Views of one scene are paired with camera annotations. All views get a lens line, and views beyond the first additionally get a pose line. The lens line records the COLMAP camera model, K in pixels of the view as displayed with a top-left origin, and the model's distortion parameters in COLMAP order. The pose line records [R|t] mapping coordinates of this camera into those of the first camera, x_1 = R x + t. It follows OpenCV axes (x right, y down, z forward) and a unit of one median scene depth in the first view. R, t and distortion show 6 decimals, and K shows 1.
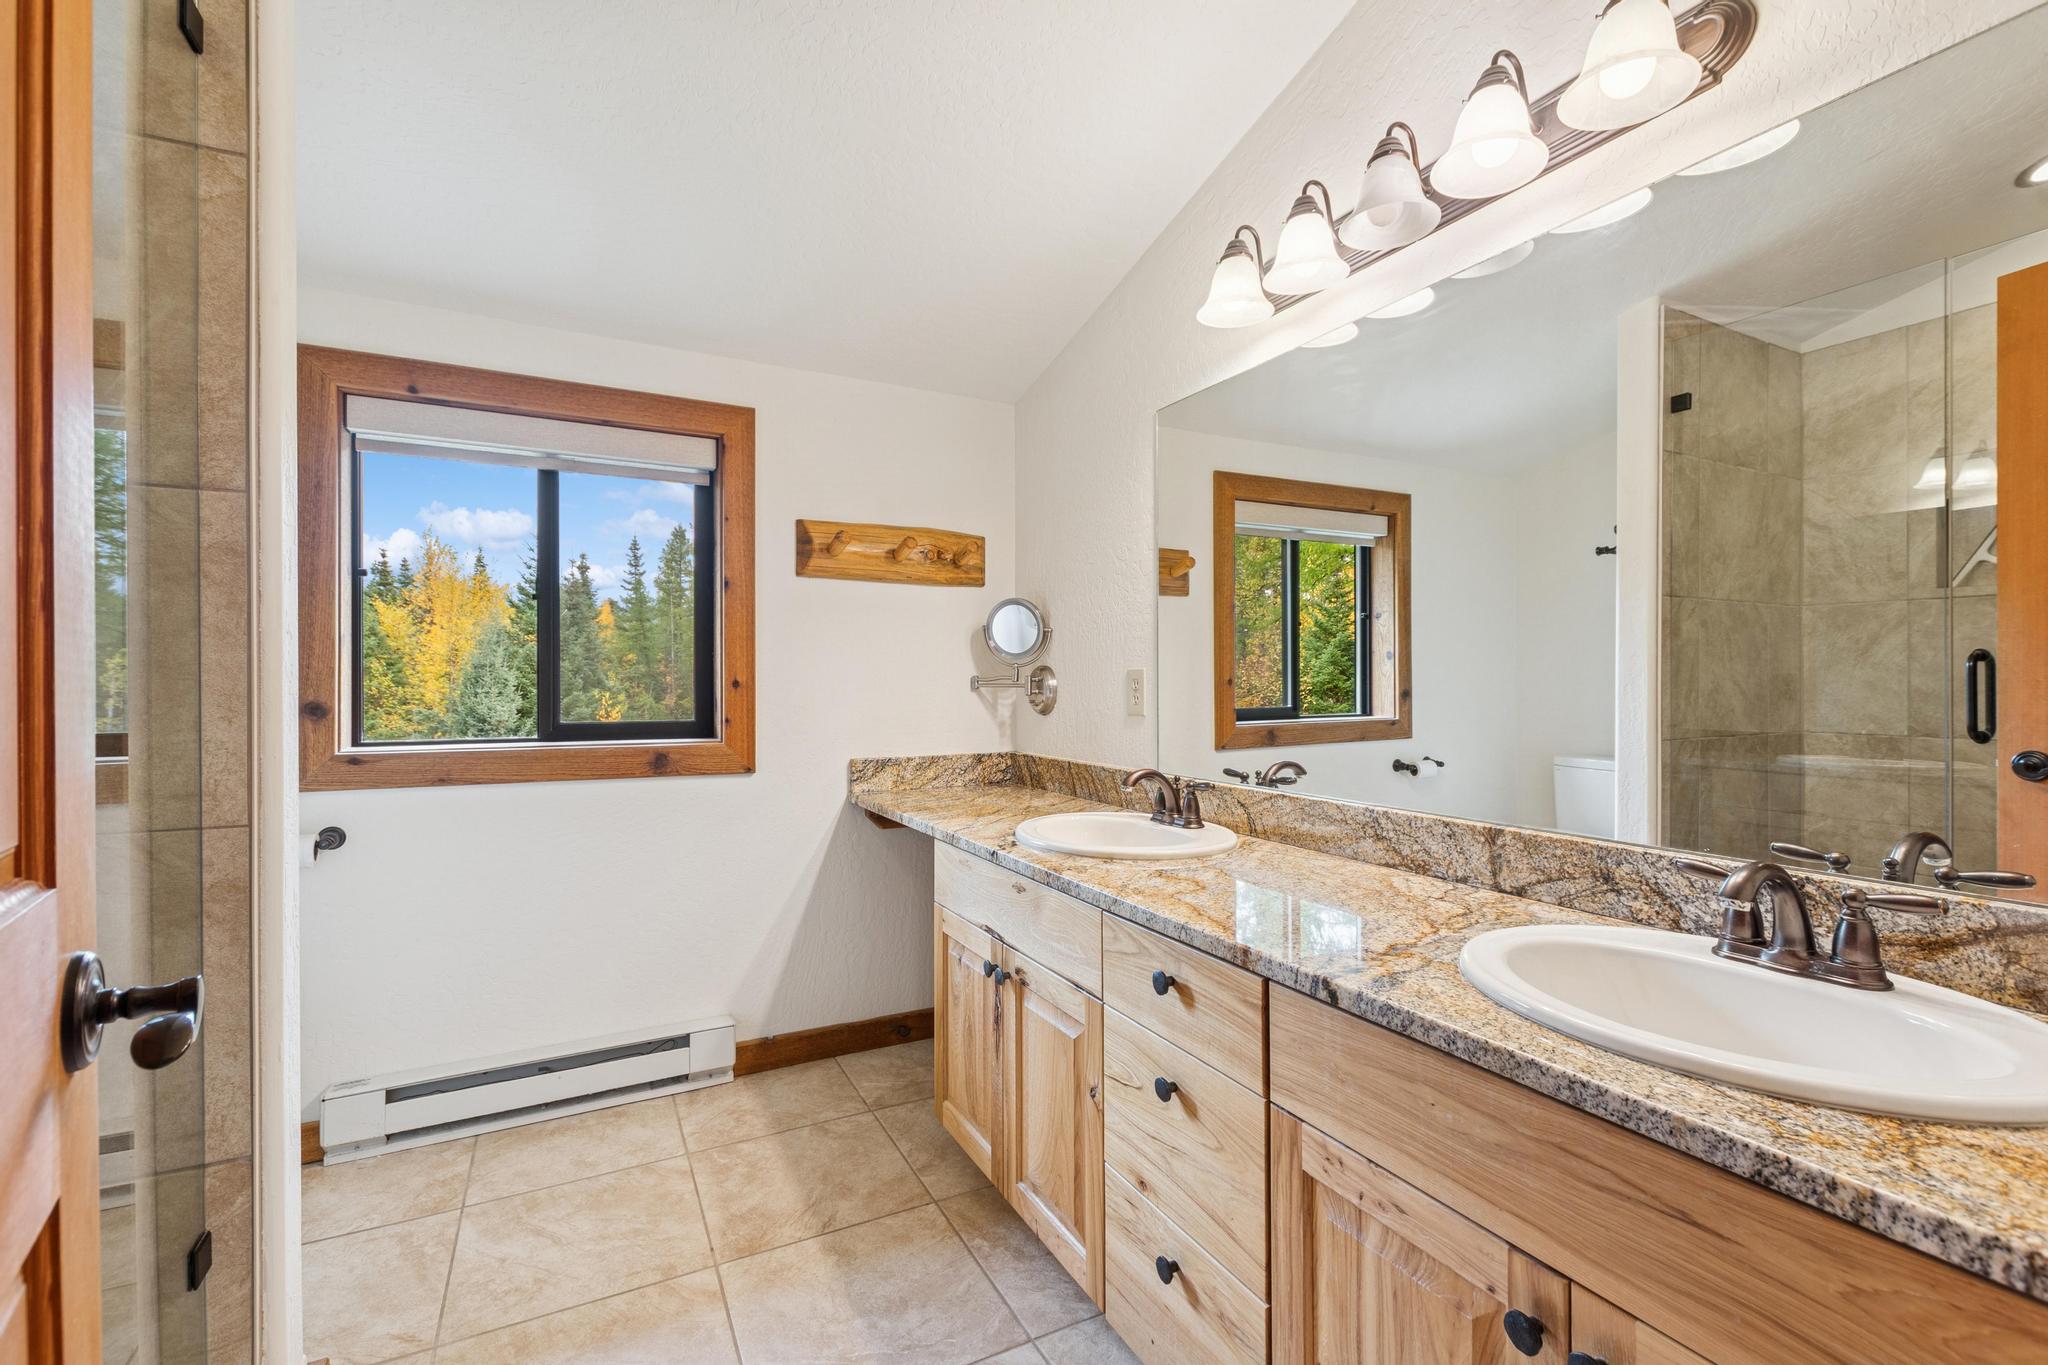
lens RADIAL K [[892.3, 0, 1024.6], [0, 892.3, 705.2], [0, 0, 1]] dist [0.013364, -0.006756]
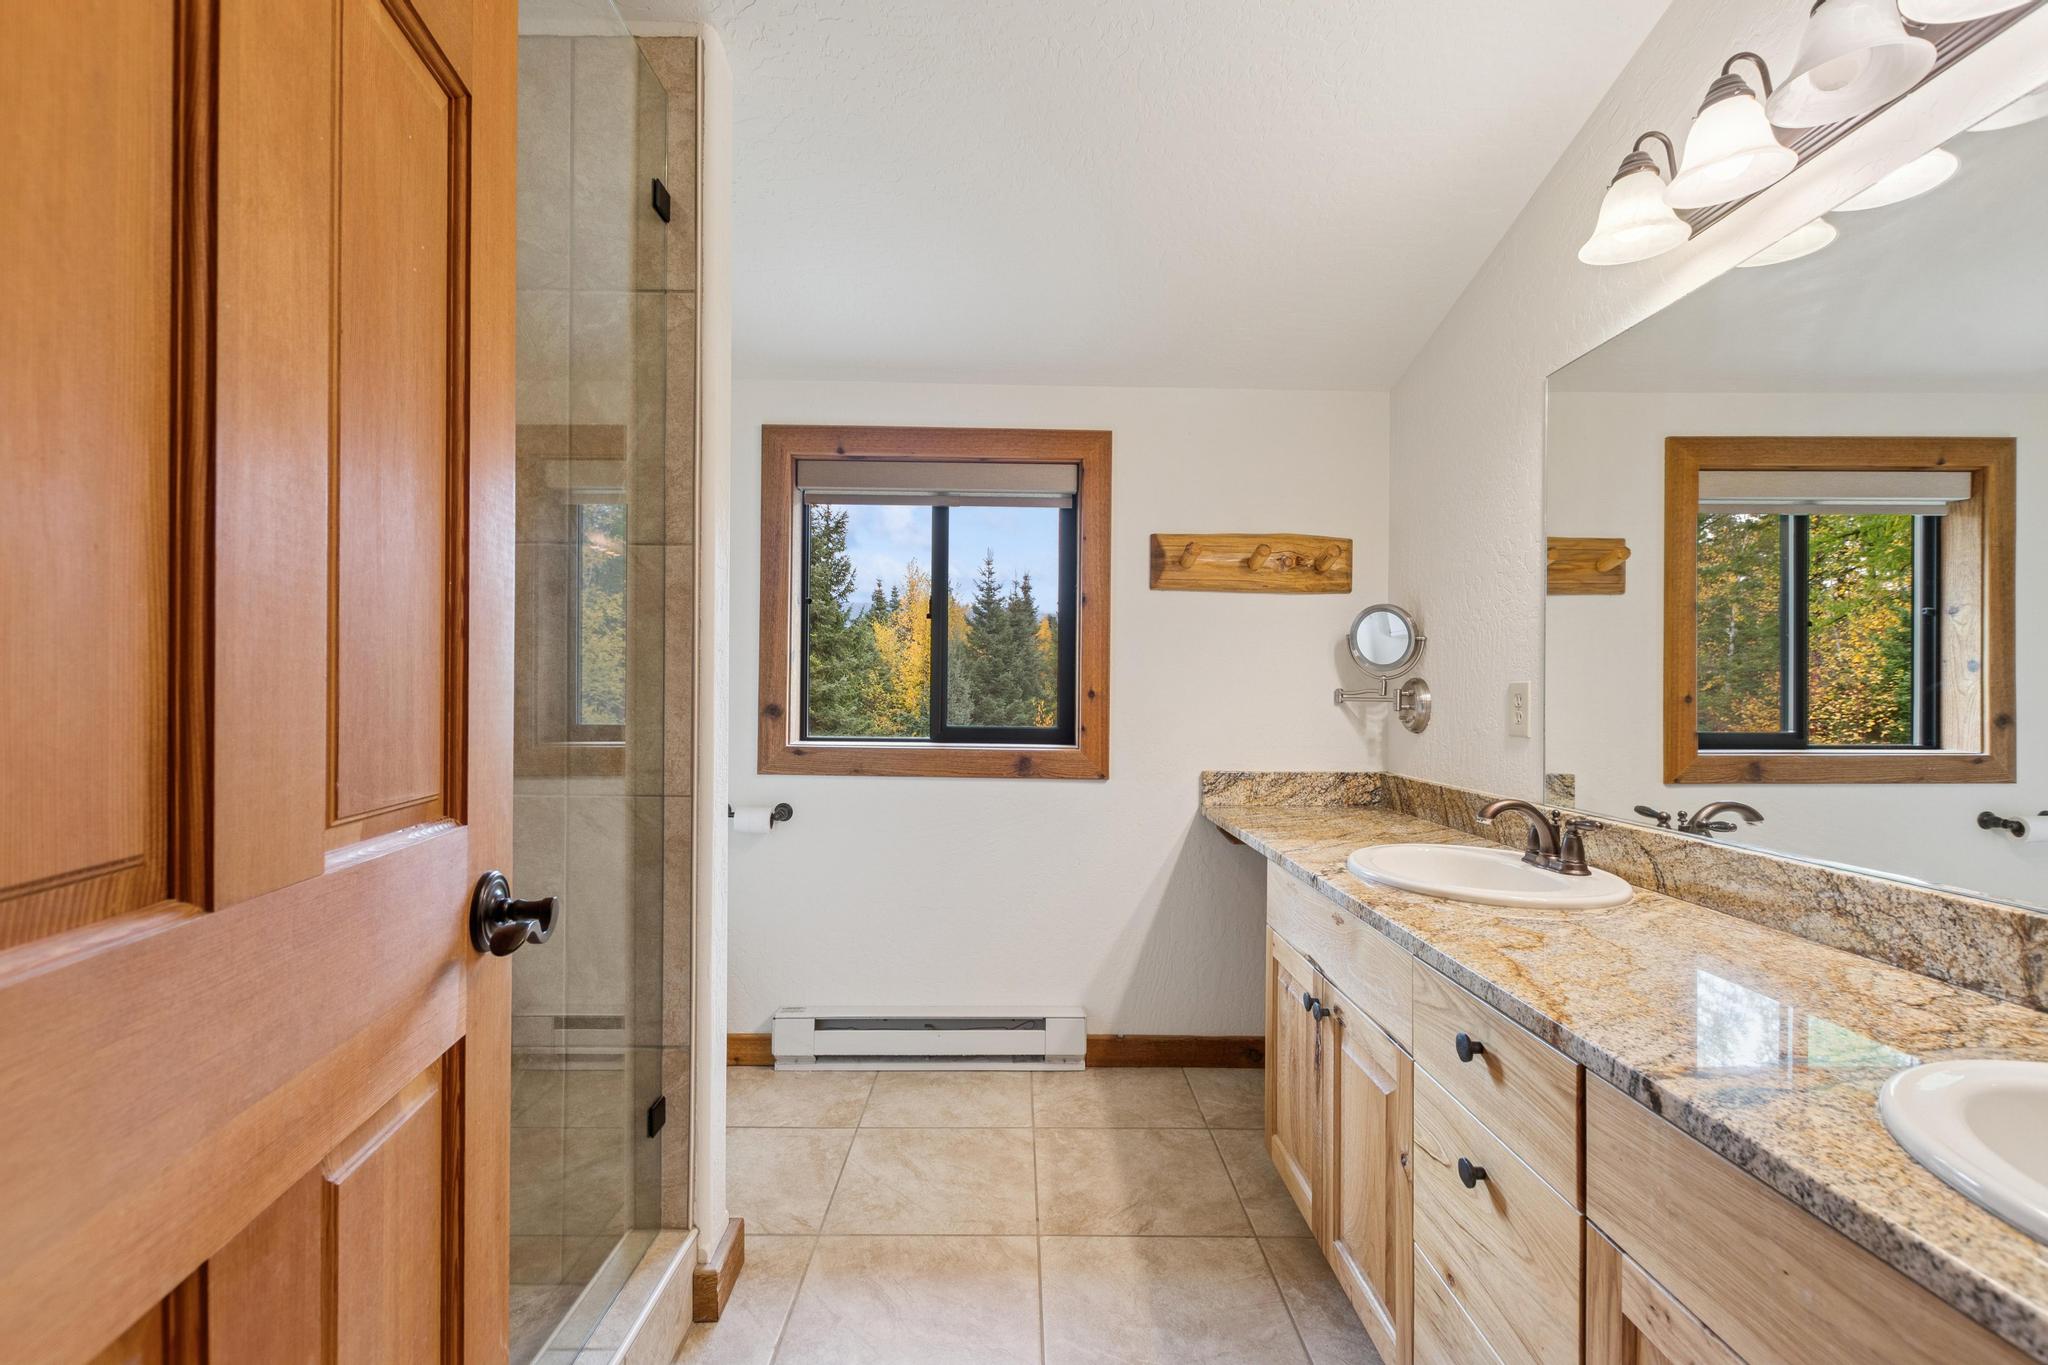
lens RADIAL K [[896.7, 0, 1018.2], [0, 896.7, 712.1], [0, 0, 1]] dist [0.012955, -0.006794]
pose [[0.892099, 0.021320, -0.451336, 0.092258], [-0.023658, 0.999720, 0.000461, -0.001113], [0.451219, 0.010267, 0.892354, 0.018730]]
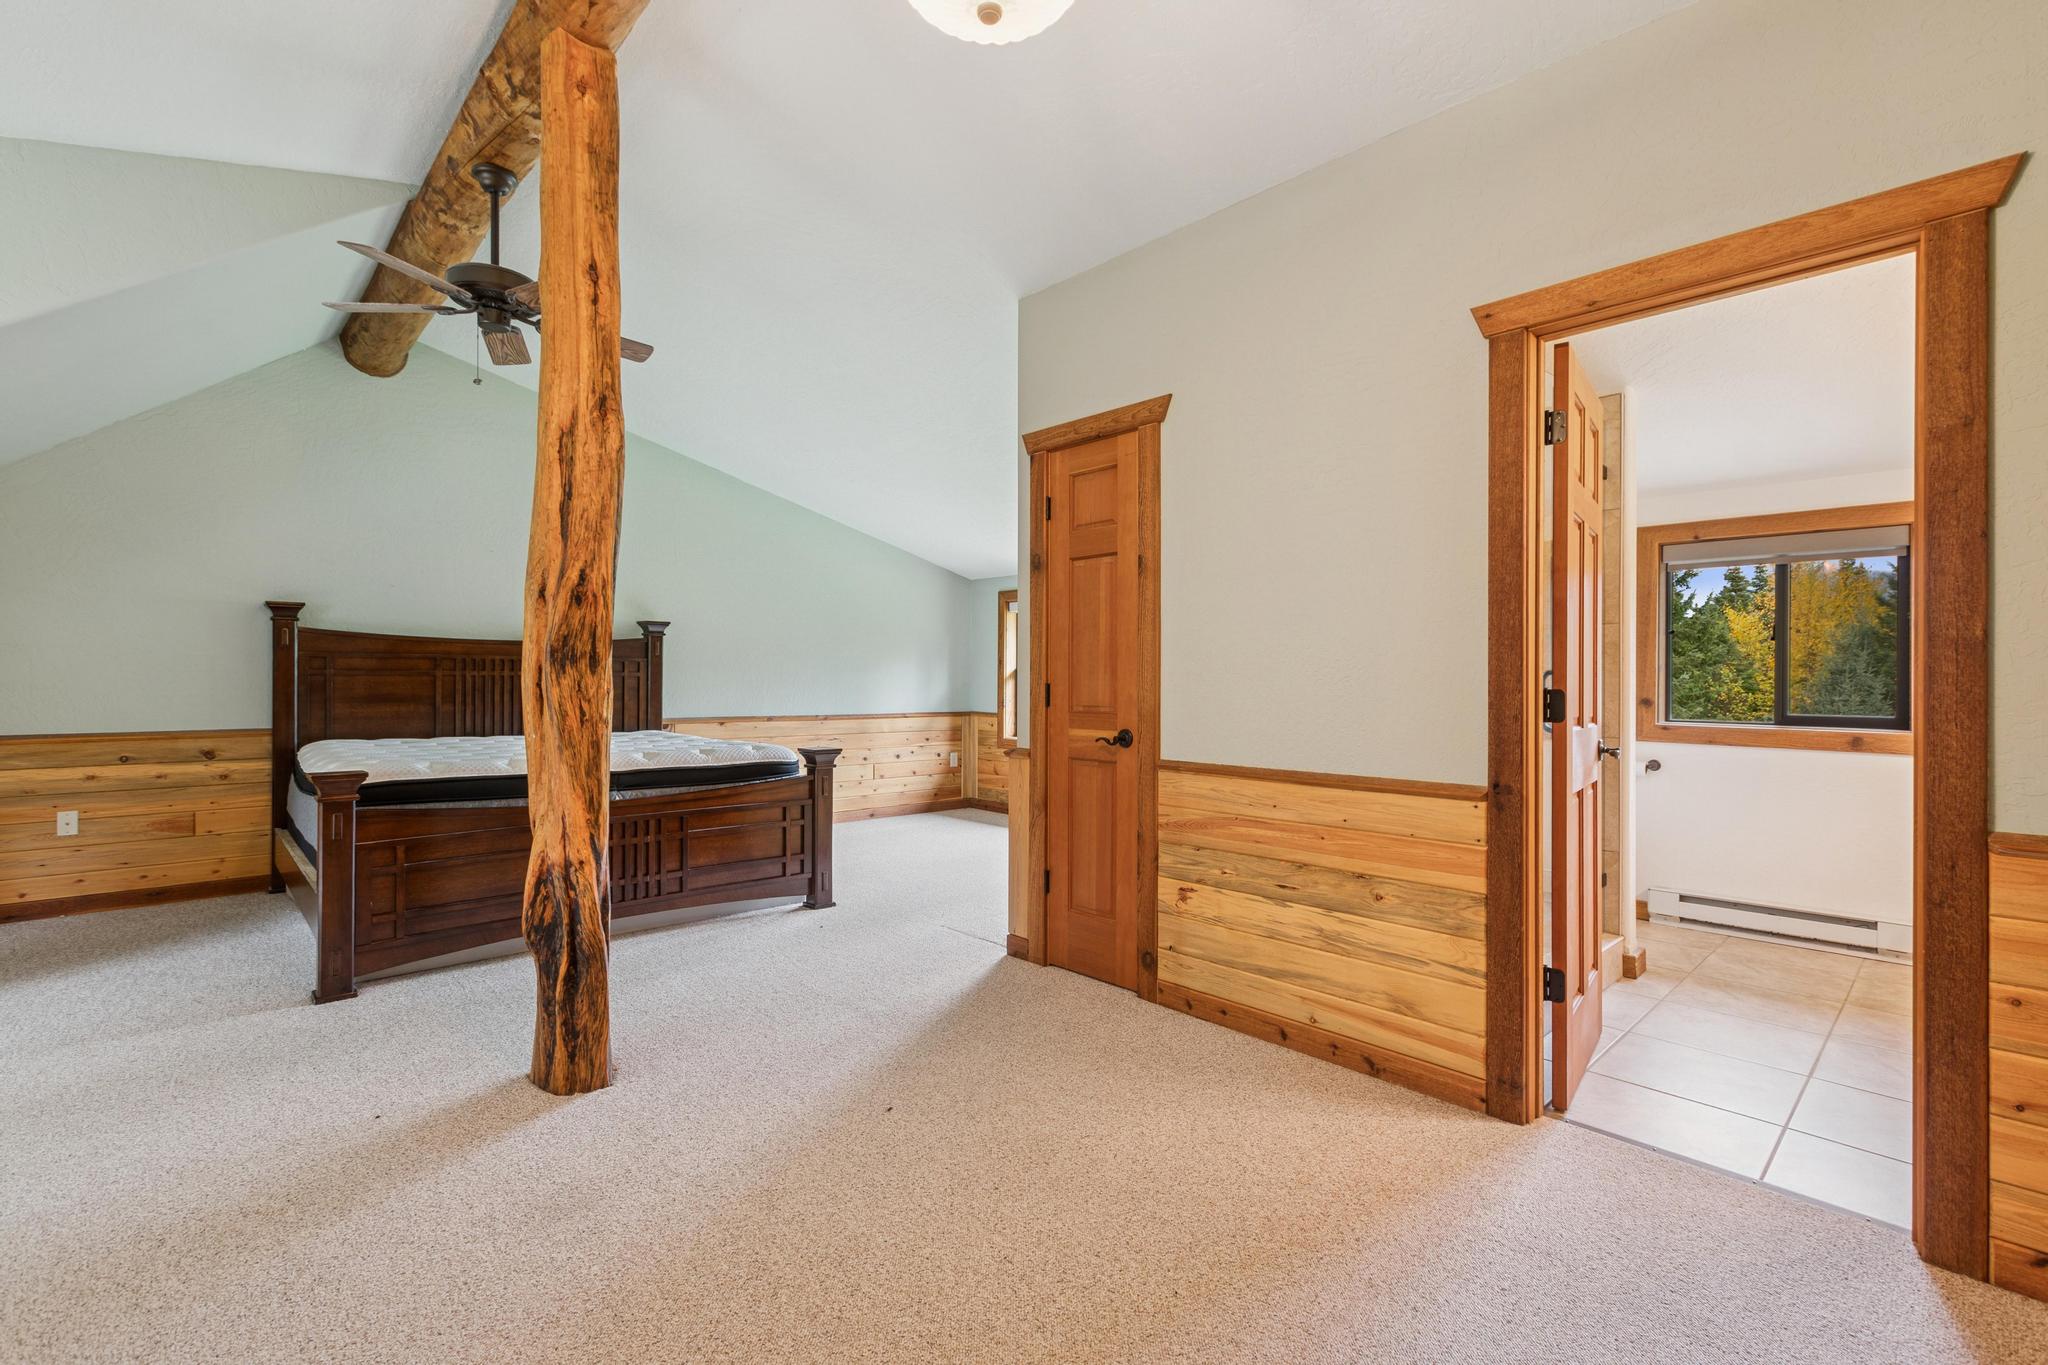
lens RADIAL K [[911.4, 0, 1024.0], [0, 911.4, 682.5], [0, 0, 1]] dist [0.034385, -0.012484]
pose [[0.287949, 0.000452, -0.957646, 0.853888], [-0.030423, 0.999499, -0.008676, 0.020274], [0.957162, 0.031633, 0.287819, -1.016009]]
